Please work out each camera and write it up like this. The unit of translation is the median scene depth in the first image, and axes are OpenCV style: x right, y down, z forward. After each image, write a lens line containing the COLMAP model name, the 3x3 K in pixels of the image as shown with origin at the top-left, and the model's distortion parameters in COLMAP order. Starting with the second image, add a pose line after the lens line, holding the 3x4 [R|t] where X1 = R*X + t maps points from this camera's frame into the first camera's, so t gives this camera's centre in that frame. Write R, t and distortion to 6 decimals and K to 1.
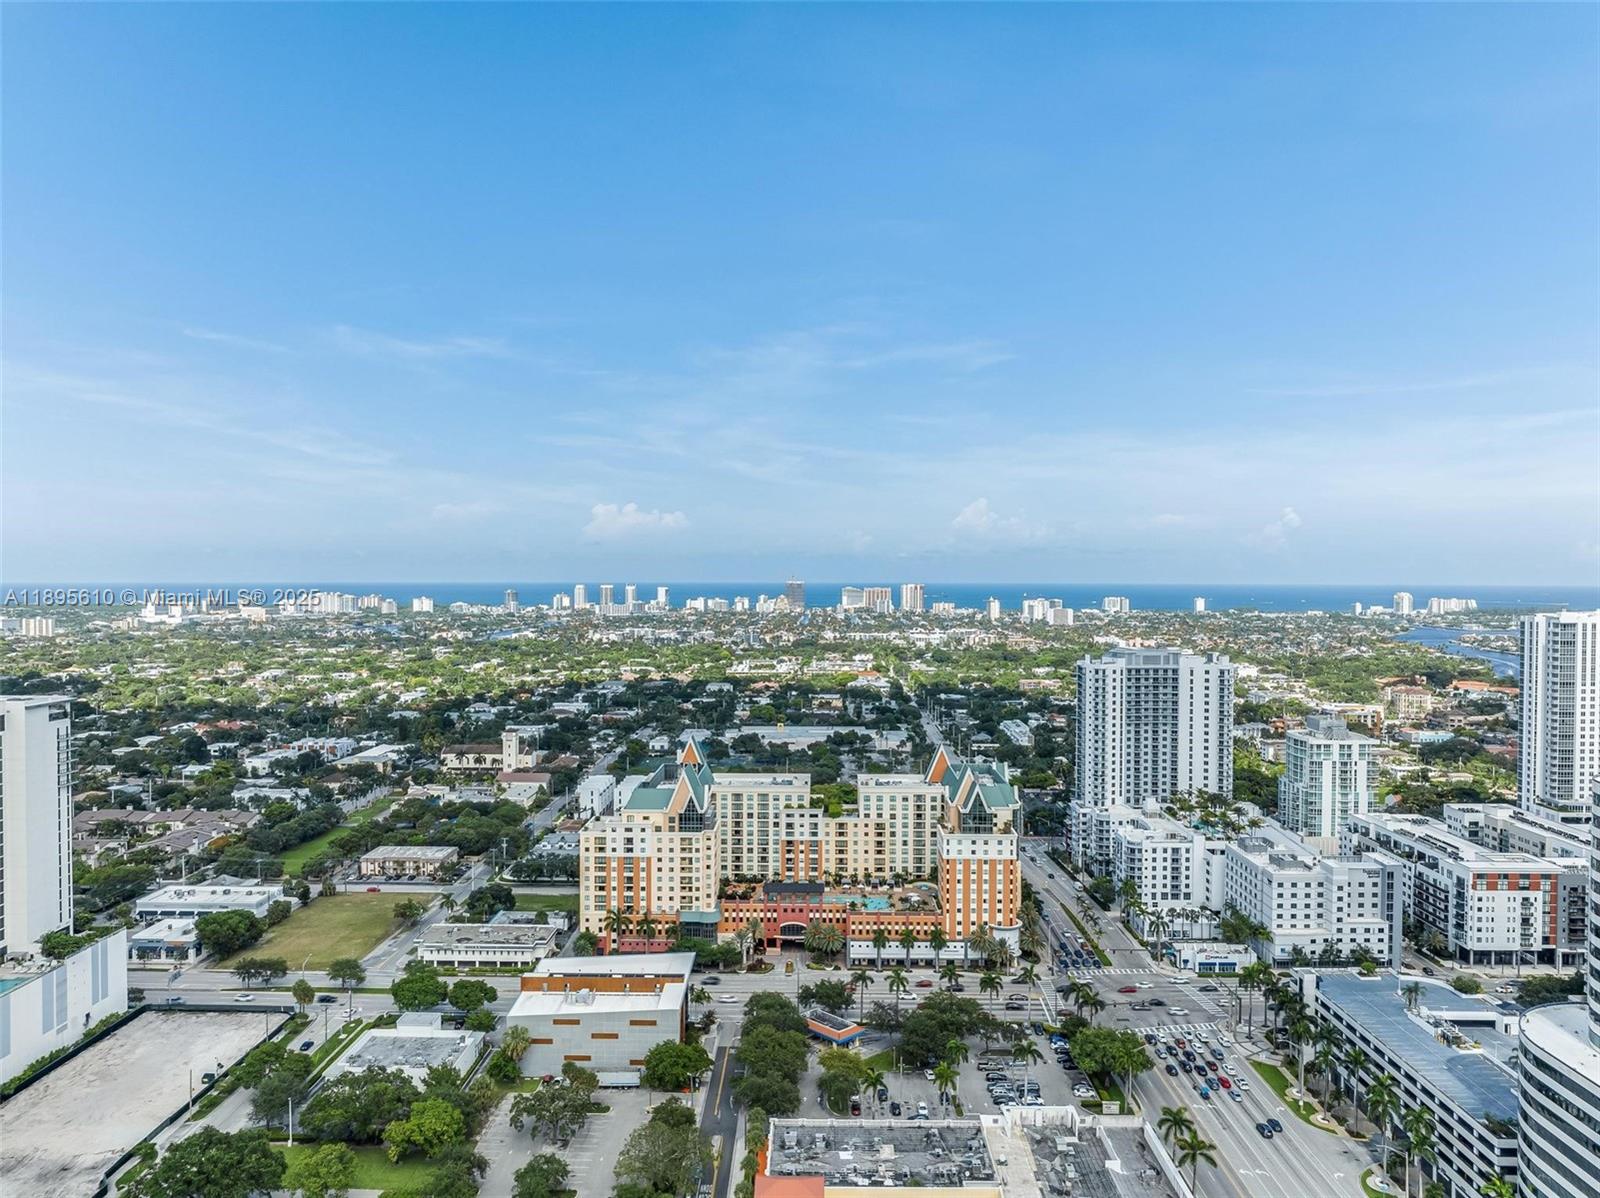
lens RADIAL K [[1134.7, 0, 800.3], [0, 1134.7, 600.5], [0, 0, 1]] dist [-0.009938, -0.019749]
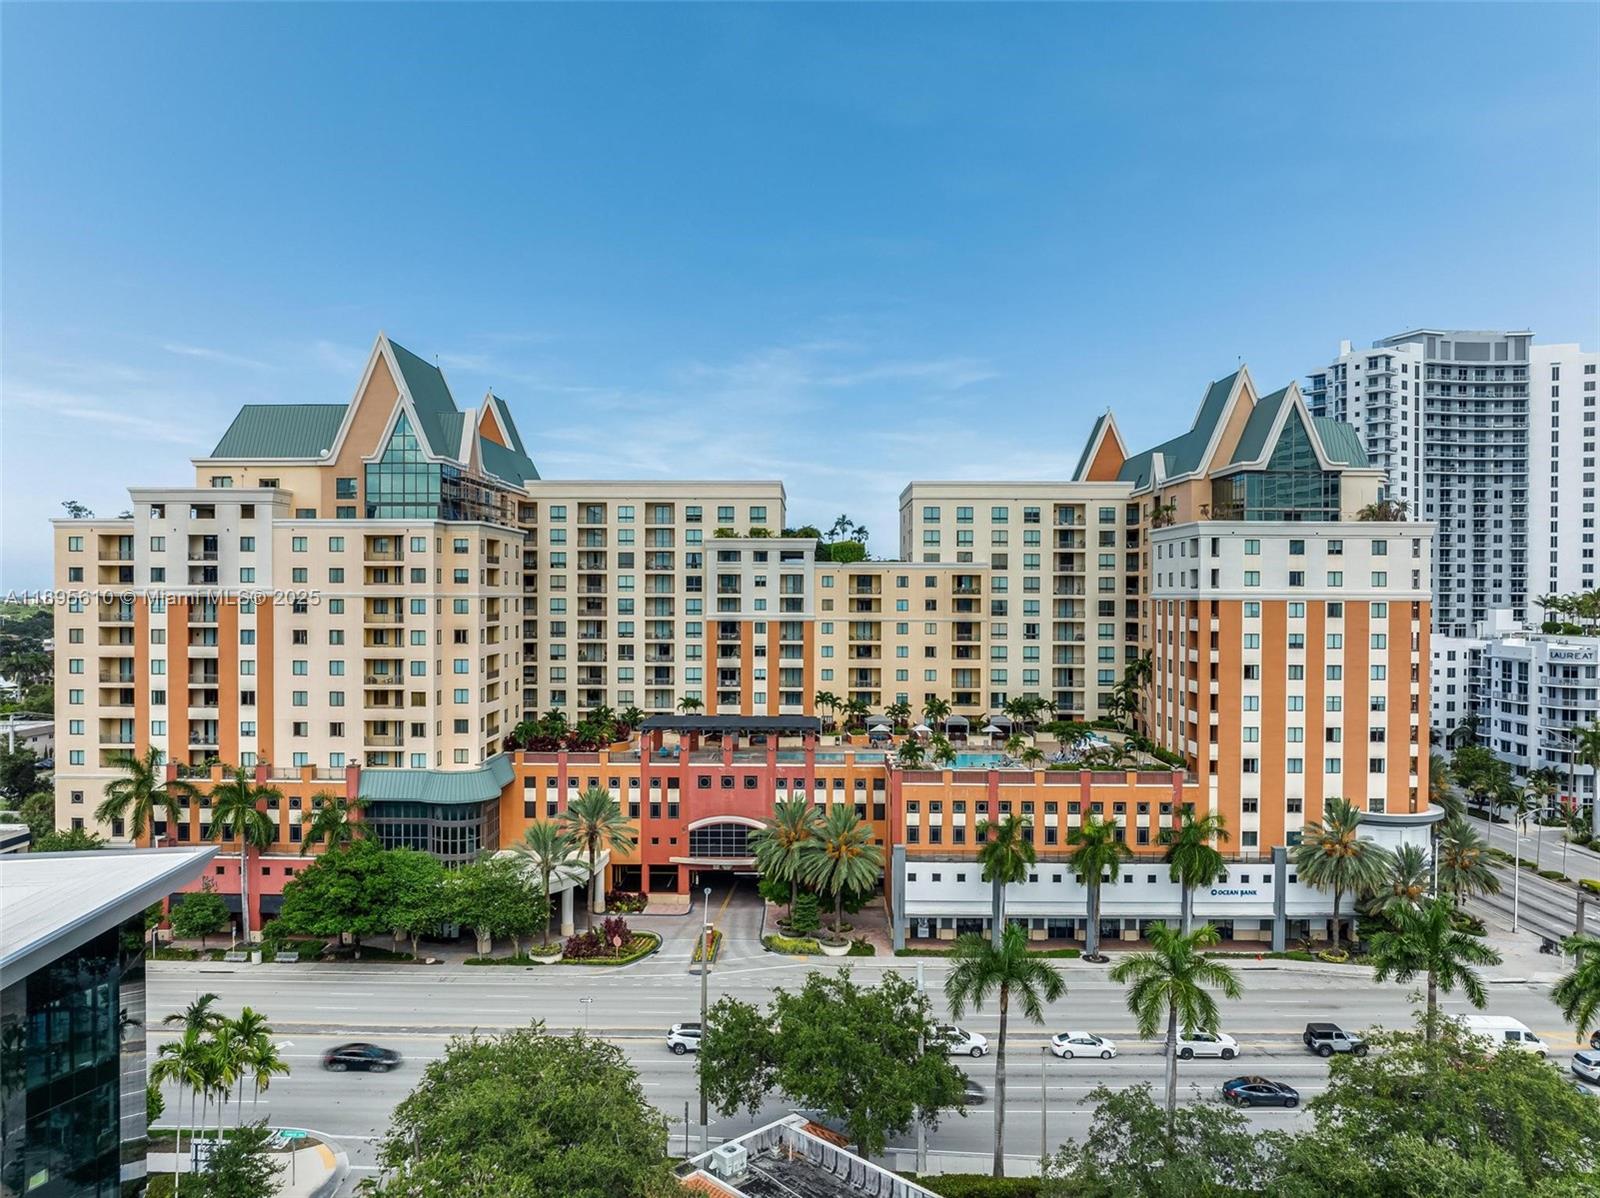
lens RADIAL K [[1134.7, 0, 801.2], [0, 1134.7, 613.8], [0, 0, 1]] dist [-0.009938, -0.019749]
pose [[0.999936, 0.002072, 0.011130, 0.011921], [-0.001987, 0.999969, -0.007570, 0.232556], [-0.011145, 0.007547, 0.999909, 0.681802]]
